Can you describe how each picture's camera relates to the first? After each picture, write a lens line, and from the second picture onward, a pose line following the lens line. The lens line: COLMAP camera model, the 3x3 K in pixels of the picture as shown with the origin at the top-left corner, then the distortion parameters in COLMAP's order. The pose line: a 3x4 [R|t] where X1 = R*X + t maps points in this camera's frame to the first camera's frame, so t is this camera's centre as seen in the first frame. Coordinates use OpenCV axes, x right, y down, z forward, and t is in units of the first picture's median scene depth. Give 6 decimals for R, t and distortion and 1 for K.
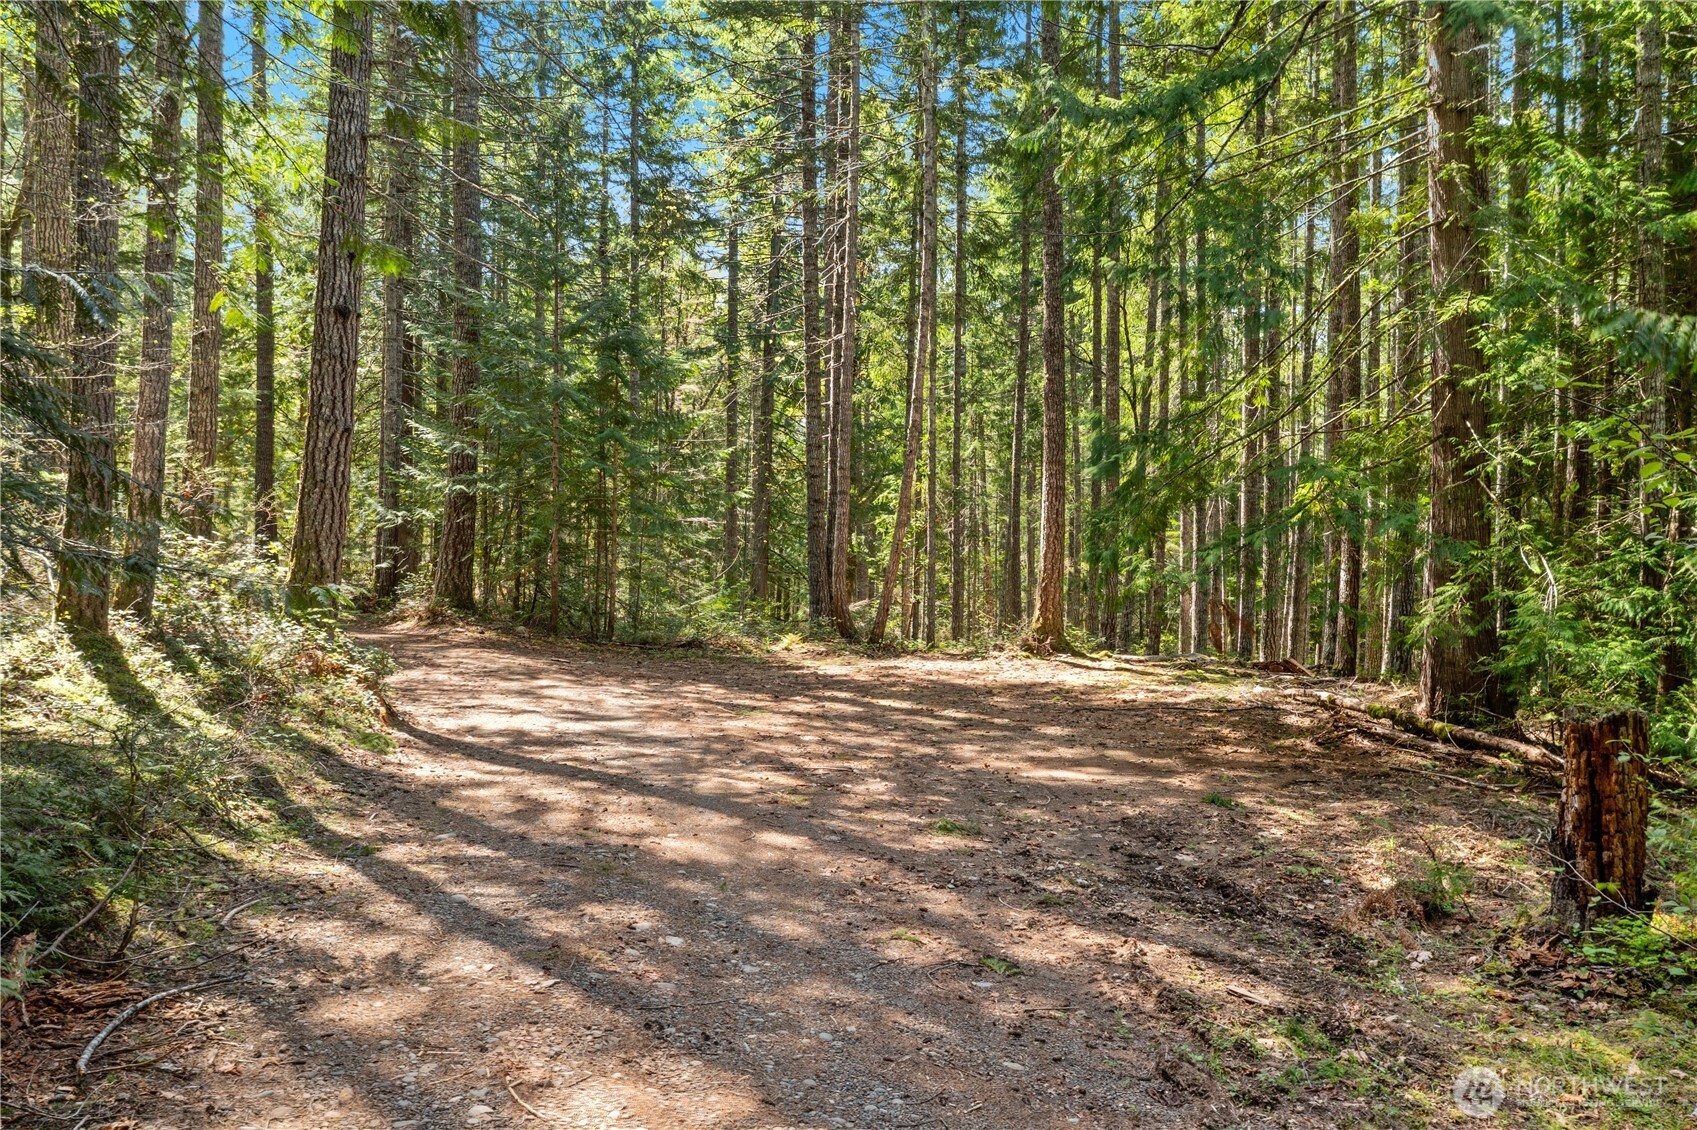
lens RADIAL K [[1343.7, 0, 848.5], [0, 1343.7, 565.0], [0, 0, 1]] dist [-0.010661, 0.002563]
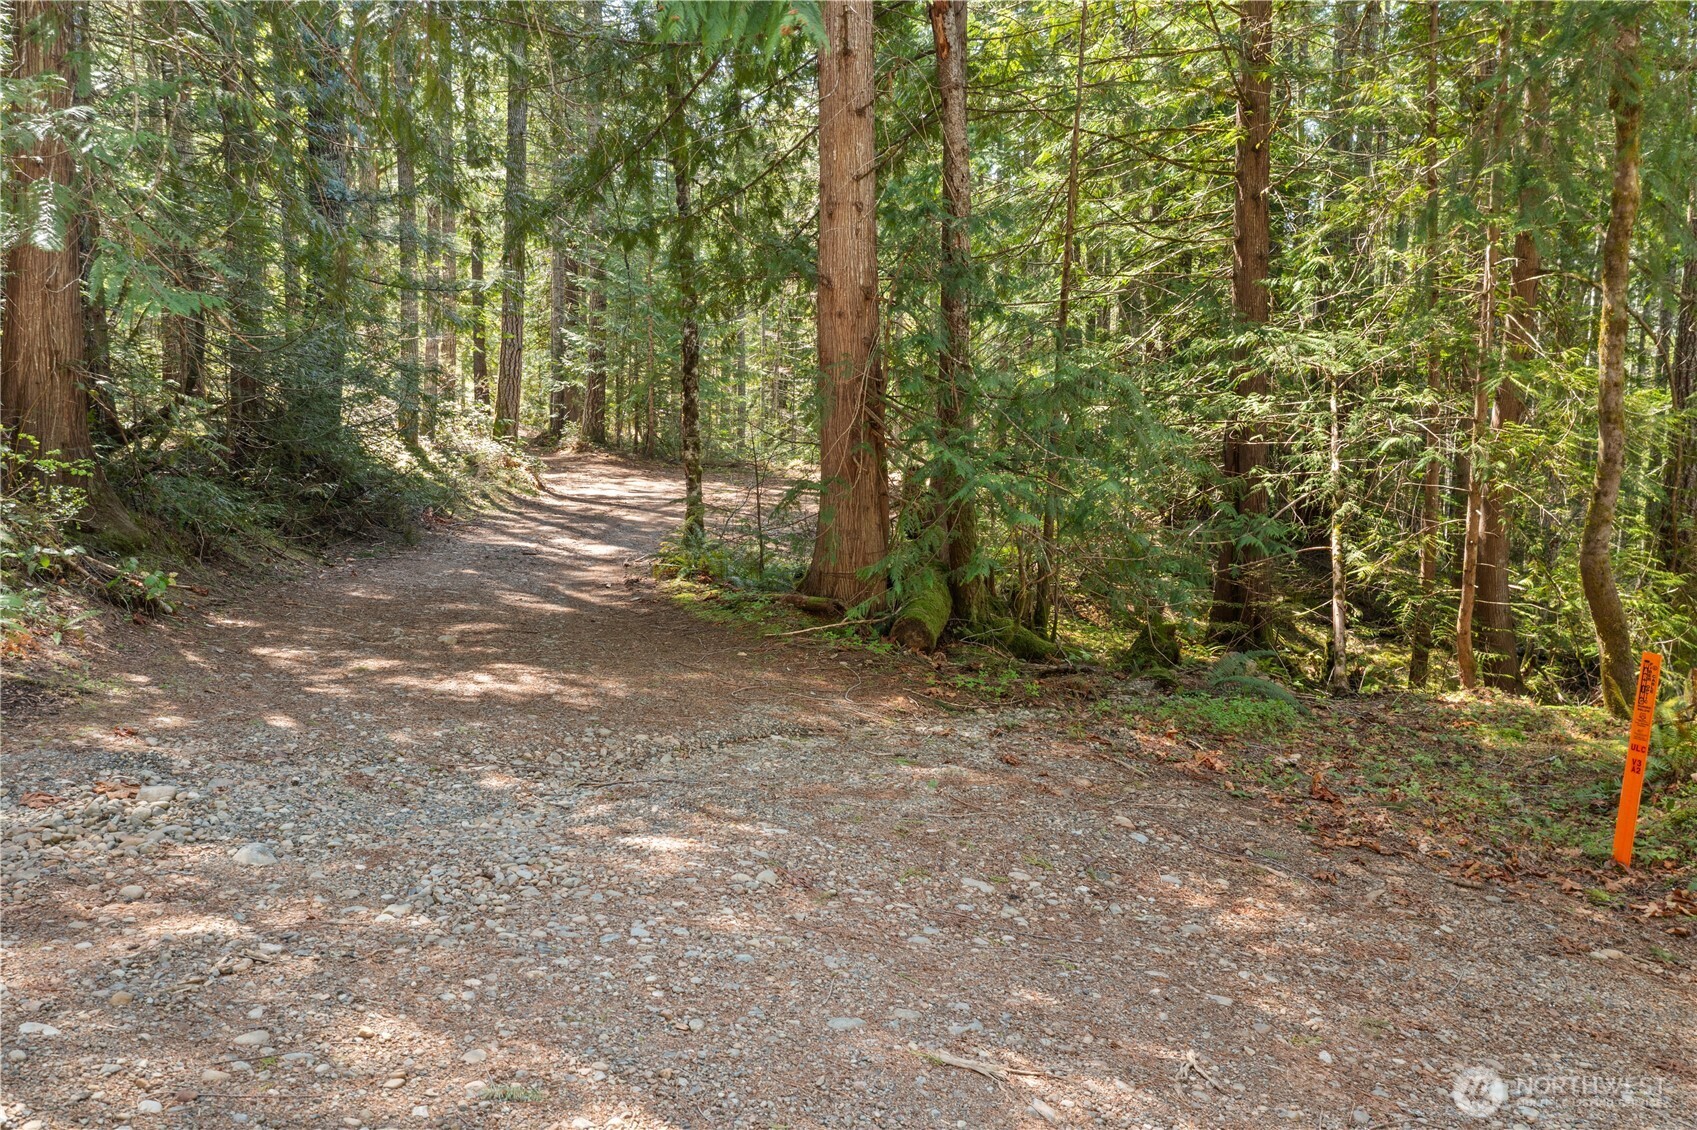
lens RADIAL K [[1343.7, 0, 848.5], [0, 1343.7, 565.0], [0, 0, 1]] dist [-0.010661, 0.002563]
pose [[0.989414, 0.017279, -0.144087, 0.361663], [-0.001374, 0.993957, 0.109765, 0.000916], [0.145113, -0.108405, 0.983458, -0.835751]]
